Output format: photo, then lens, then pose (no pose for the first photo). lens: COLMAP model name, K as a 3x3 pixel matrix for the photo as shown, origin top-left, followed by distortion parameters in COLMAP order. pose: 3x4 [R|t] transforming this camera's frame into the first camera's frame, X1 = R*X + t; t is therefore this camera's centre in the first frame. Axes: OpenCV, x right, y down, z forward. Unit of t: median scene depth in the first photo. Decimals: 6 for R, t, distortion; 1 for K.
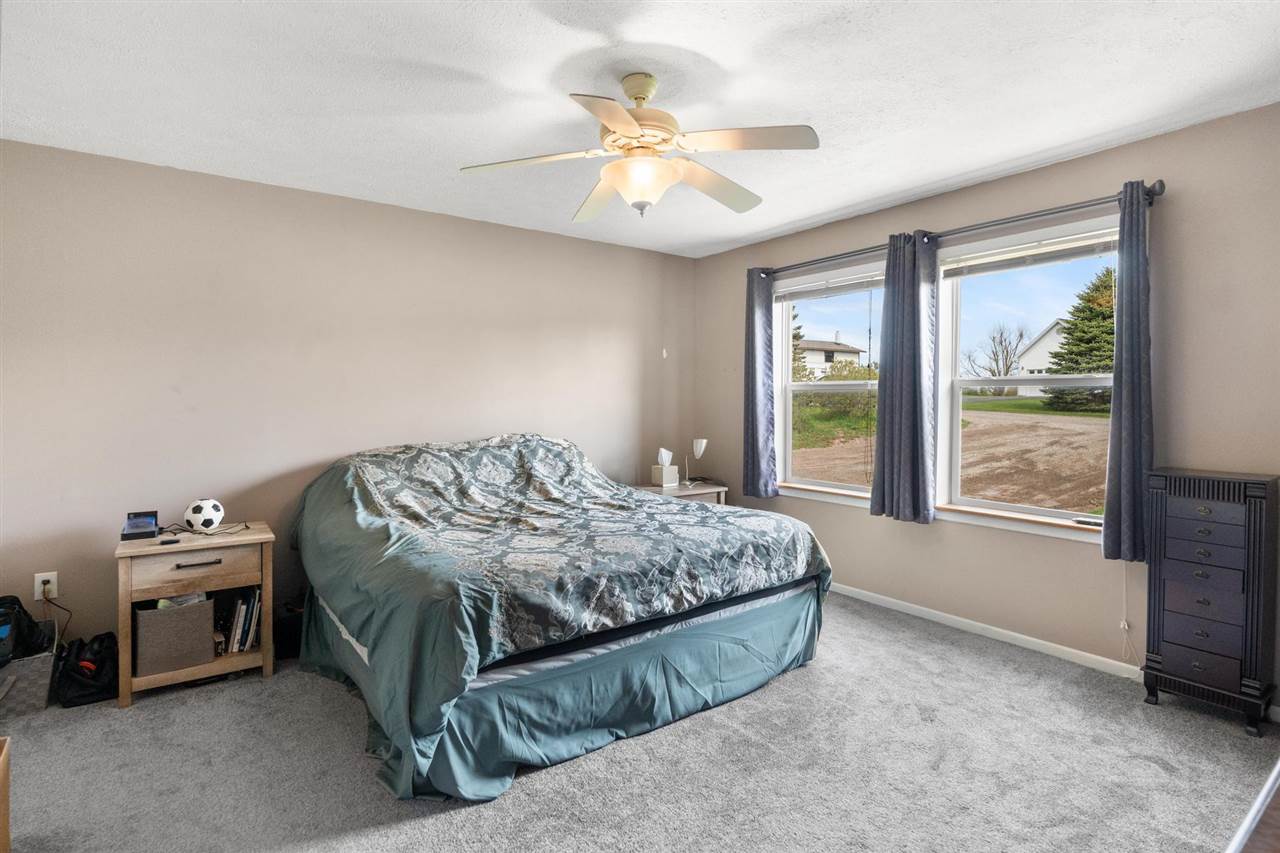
lens RADIAL K [[631.5, 0, 640.0], [0, 631.5, 426.5], [0, 0, 1]] dist [0.001961, 0.000404]
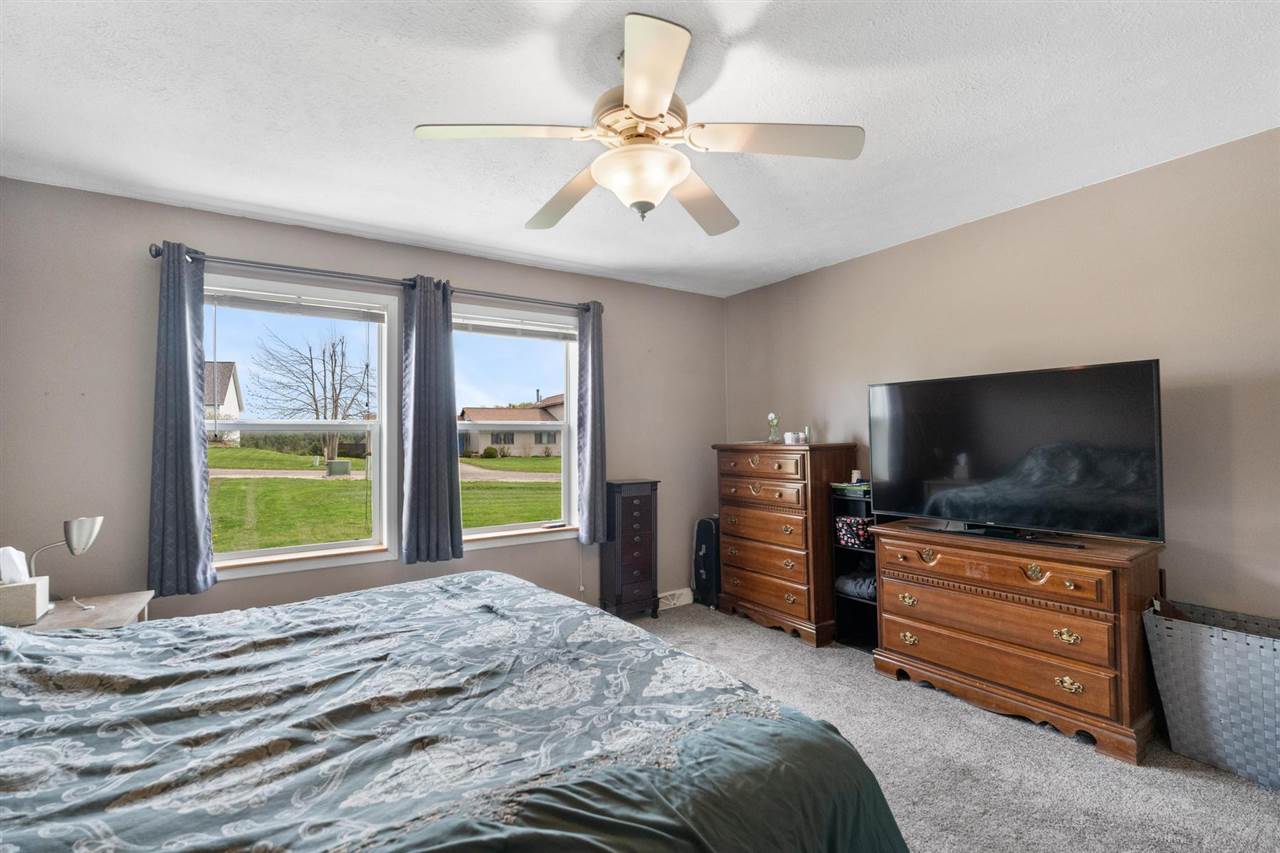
lens RADIAL K [[579.4, 0, 640.0], [0, 579.4, 426.5], [0, 0, 1]] dist [0.000587, 0.000074]
pose [[0.046997, 0.026298, 0.998549, -0.468274], [0.054687, 0.998086, -0.028860, -0.020150], [-0.997397, 0.055964, 0.045469, 0.604154]]
